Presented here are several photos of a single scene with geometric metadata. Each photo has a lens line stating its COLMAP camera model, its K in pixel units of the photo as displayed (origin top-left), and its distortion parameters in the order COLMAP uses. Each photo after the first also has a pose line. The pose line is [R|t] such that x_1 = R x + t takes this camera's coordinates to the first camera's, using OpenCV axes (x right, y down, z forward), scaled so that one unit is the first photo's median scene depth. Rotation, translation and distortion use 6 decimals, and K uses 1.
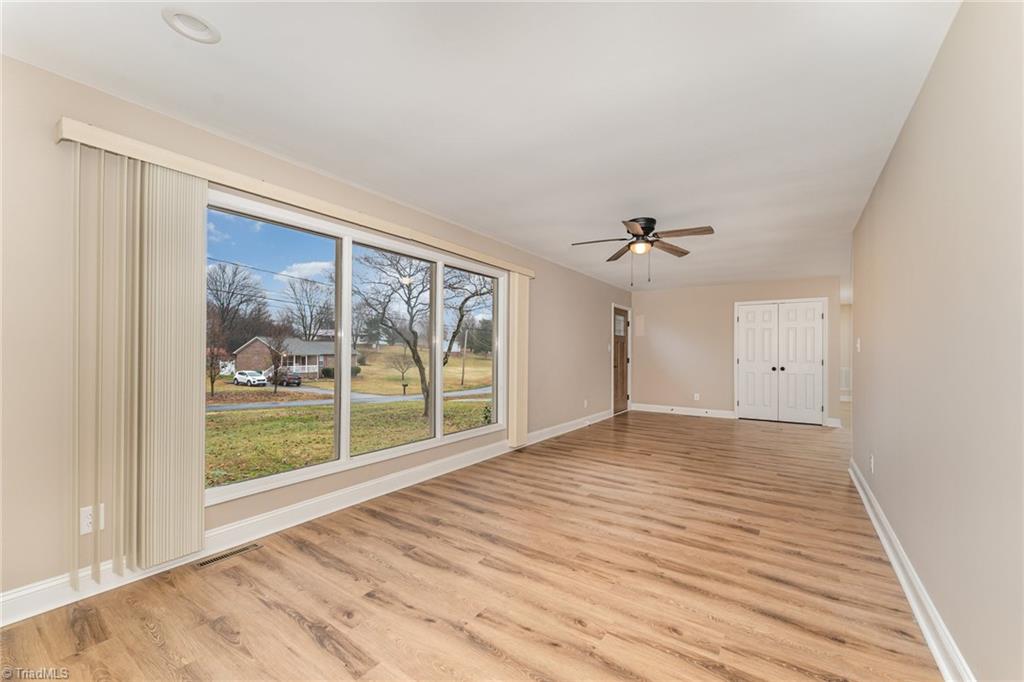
lens RADIAL K [[410.9, 0, 516.4], [0, 410.9, 346.2], [0, 0, 1]] dist [-0.003565, -0.000579]
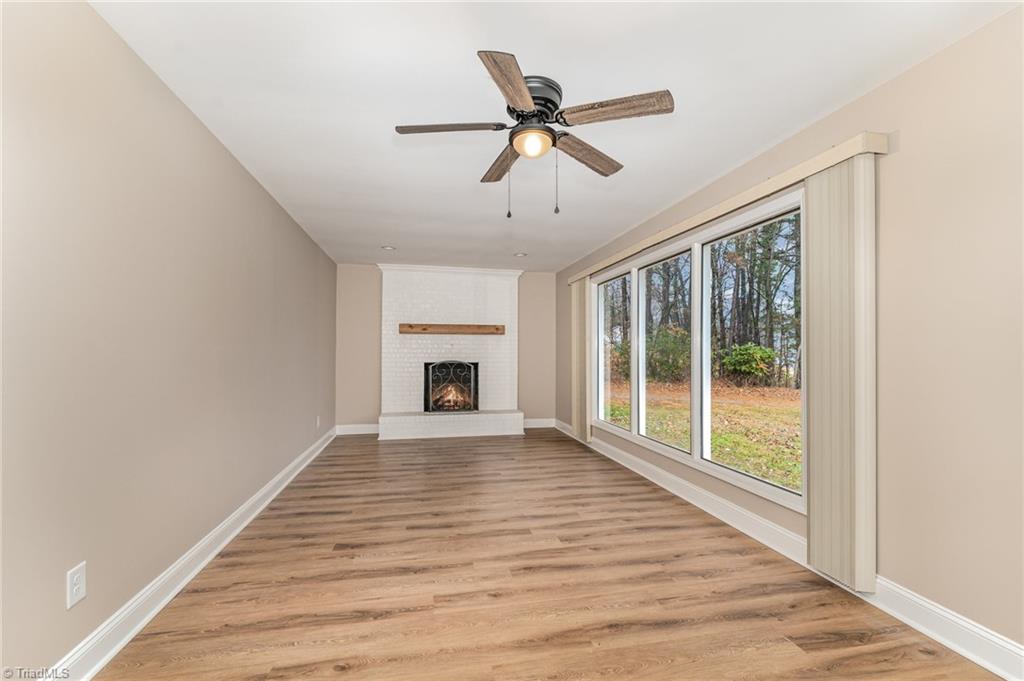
lens RADIAL K [[432.5, 0, 512.6], [0, 432.5, 348.4], [0, 0, 1]] dist [-0.000148, 0.000043]
pose [[-0.694084, -0.011739, -0.719799, 0.892948], [0.003506, 0.999800, -0.019686, 0.024497], [0.719886, -0.016187, -0.693904, 1.726039]]
